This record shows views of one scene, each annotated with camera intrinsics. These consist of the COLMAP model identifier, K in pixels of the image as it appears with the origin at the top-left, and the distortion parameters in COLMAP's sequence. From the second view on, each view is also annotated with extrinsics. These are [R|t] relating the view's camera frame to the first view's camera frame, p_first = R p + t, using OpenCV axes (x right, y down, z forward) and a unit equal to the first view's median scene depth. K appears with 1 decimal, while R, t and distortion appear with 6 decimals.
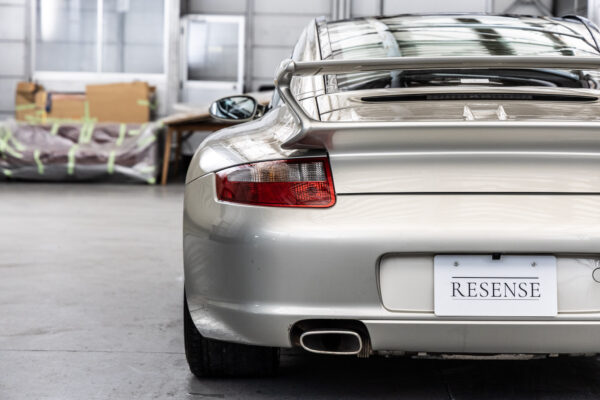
lens RADIAL K [[1453.0, 0, 301.1], [0, 1453.0, 199.6], [0, 0, 1]] dist [-0.078923, 0.000000]
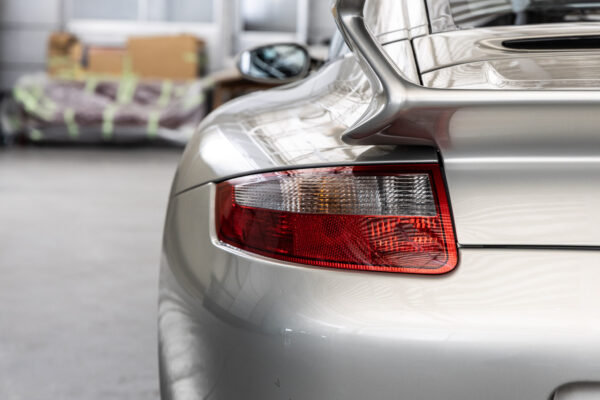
lens RADIAL K [[1453.0, 0, 298.8], [0, 1453.0, 201.1], [0, 0, 1]] dist [-0.078923, 0.000000]
pose [[0.998819, 0.013168, -0.046778, -0.005109], [-0.011749, 0.999466, 0.030484, -0.028997], [0.047154, -0.029899, 0.998440, 0.490119]]
